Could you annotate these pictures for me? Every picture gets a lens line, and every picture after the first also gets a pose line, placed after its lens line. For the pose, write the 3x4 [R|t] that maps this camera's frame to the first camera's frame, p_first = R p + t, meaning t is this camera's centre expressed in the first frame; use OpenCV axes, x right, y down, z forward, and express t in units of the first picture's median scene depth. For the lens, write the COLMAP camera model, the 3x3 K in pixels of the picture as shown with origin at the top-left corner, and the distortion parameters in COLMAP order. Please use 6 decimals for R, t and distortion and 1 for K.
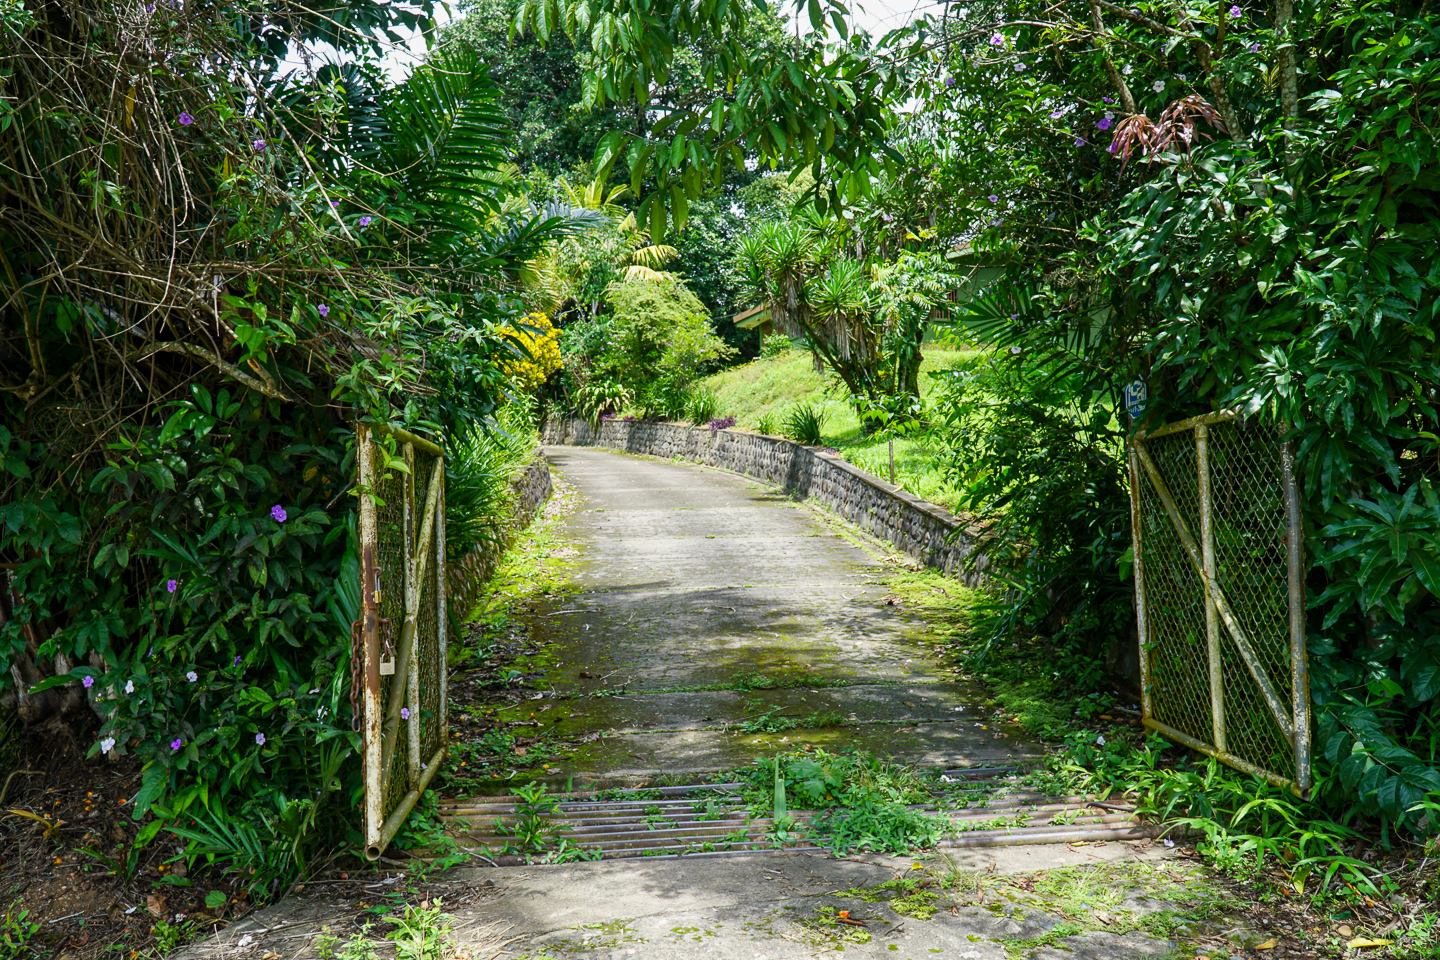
lens RADIAL K [[1153.8, 0, 713.0], [0, 1153.8, 467.6], [0, 0, 1]] dist [-0.003418, -0.007246]
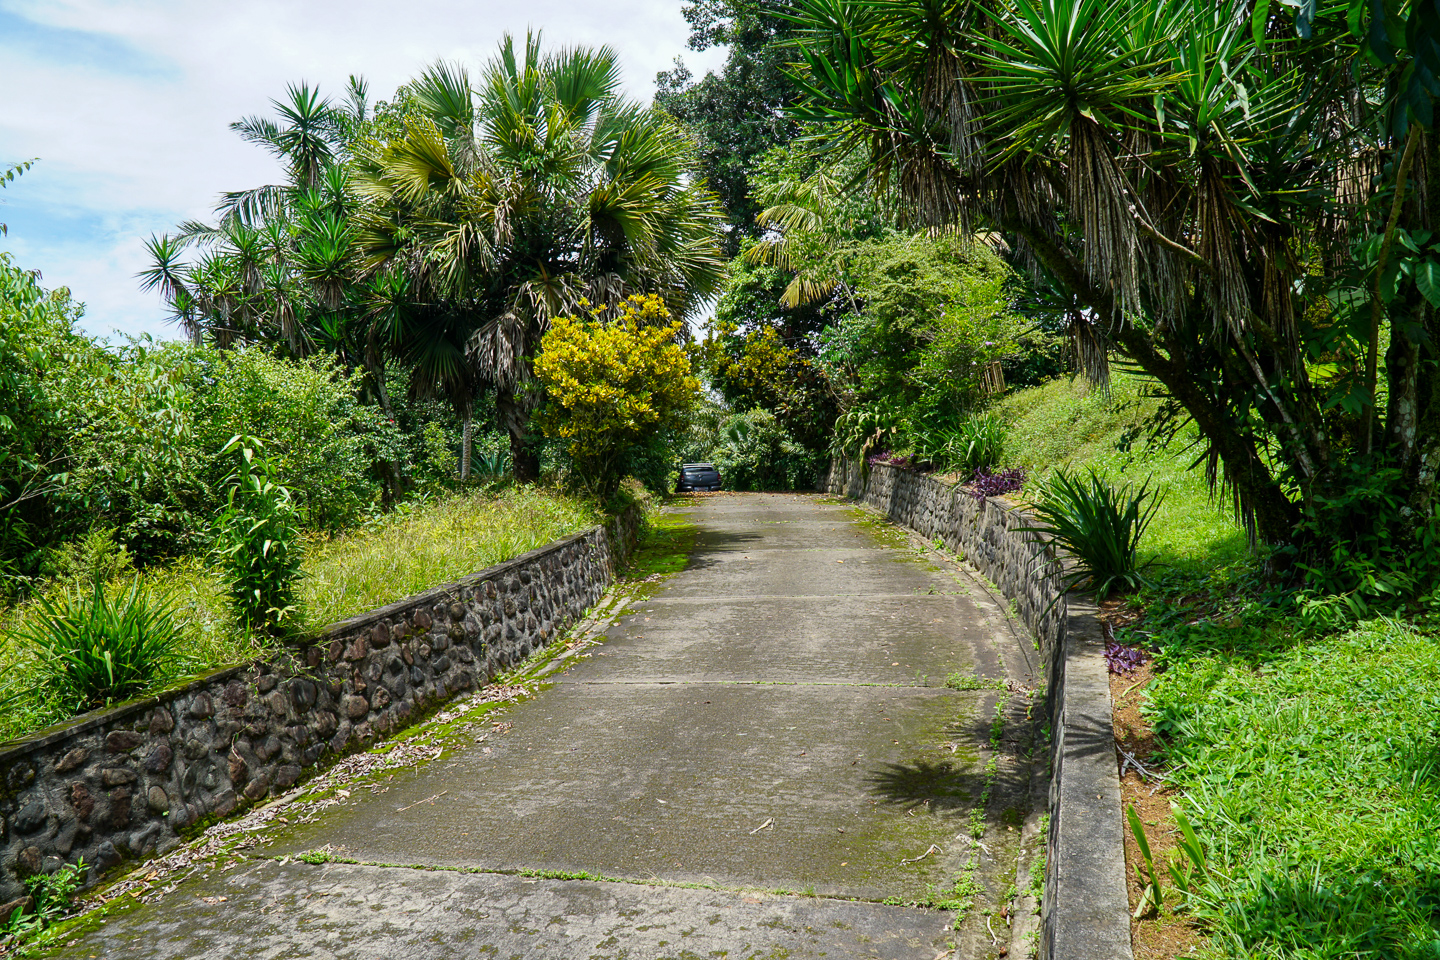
lens RADIAL K [[1153.8, 0, 713.0], [0, 1153.8, 467.6], [0, 0, 1]] dist [-0.003418, -0.007246]
pose [[0.928090, -0.025078, -0.371511, 0.071451], [0.021564, 0.999675, -0.013610, -0.036780], [0.371732, 0.004620, 0.928329, 0.433622]]
